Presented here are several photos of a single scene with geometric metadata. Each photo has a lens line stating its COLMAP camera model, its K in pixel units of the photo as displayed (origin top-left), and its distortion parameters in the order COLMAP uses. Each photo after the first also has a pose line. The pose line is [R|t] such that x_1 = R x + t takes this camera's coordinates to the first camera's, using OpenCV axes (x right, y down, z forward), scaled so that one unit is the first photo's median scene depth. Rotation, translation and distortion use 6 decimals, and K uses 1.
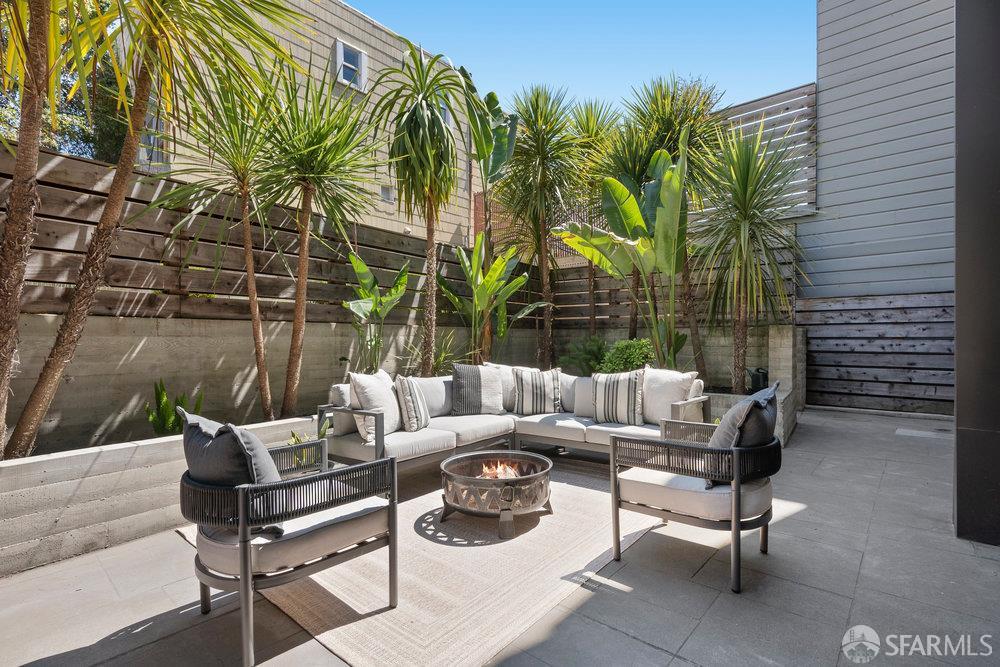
lens RADIAL K [[472.3, 0, 521.8], [0, 472.3, 335.7], [0, 0, 1]] dist [-0.000694, -0.000244]
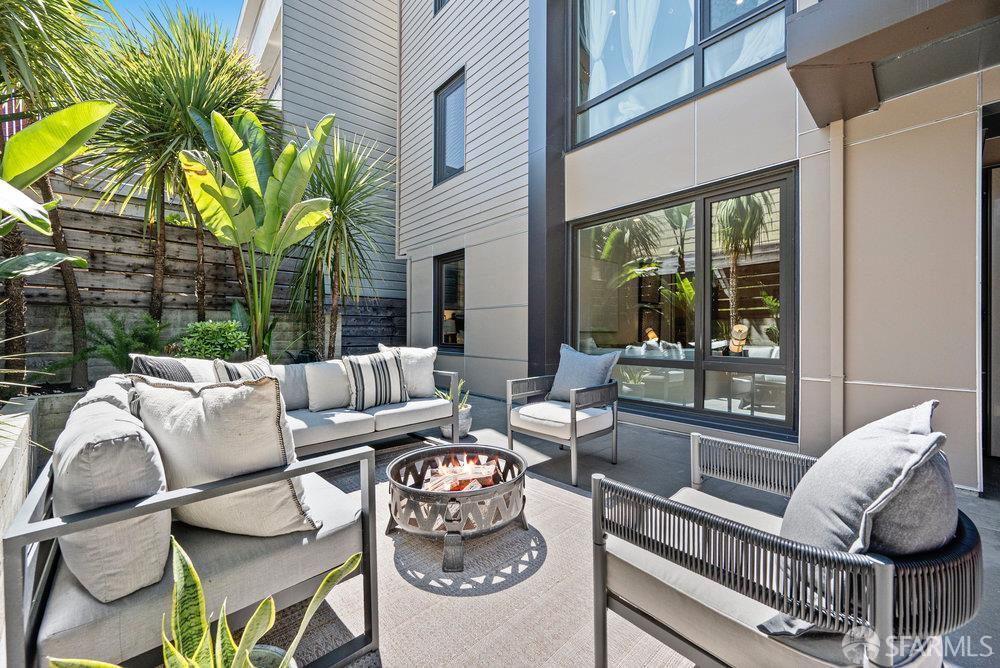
lens RADIAL K [[389.5, 0, 500.0], [0, 389.5, 334.0], [0, 0, 1]] dist [-0.001790, -0.000076]
pose [[0.159202, -0.007444, 0.987218, -0.696911], [-0.002789, 0.999964, 0.007990, 0.046219], [-0.987242, -0.004025, 0.159175, 0.835165]]
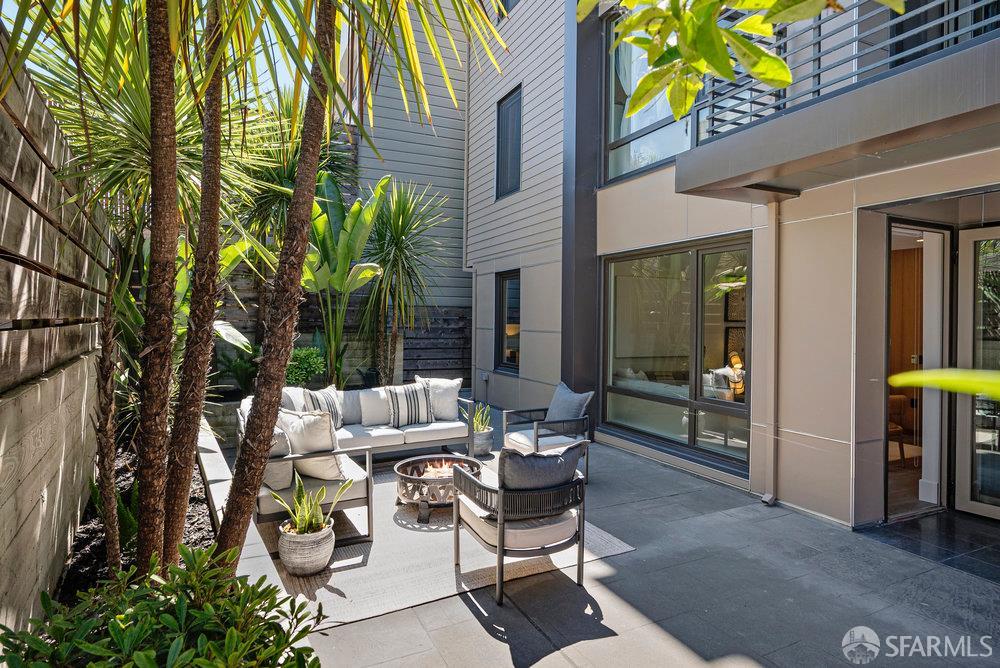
lens RADIAL K [[541.5, 0, 500.0], [0, 541.5, 334.0], [0, 0, 1]] dist [0.002646, -0.000121]
pose [[0.417562, -0.016232, 0.908504, -1.297781], [-0.011945, 0.999656, 0.023351, -0.114979], [-0.908570, -0.020602, 0.417224, 0.263444]]
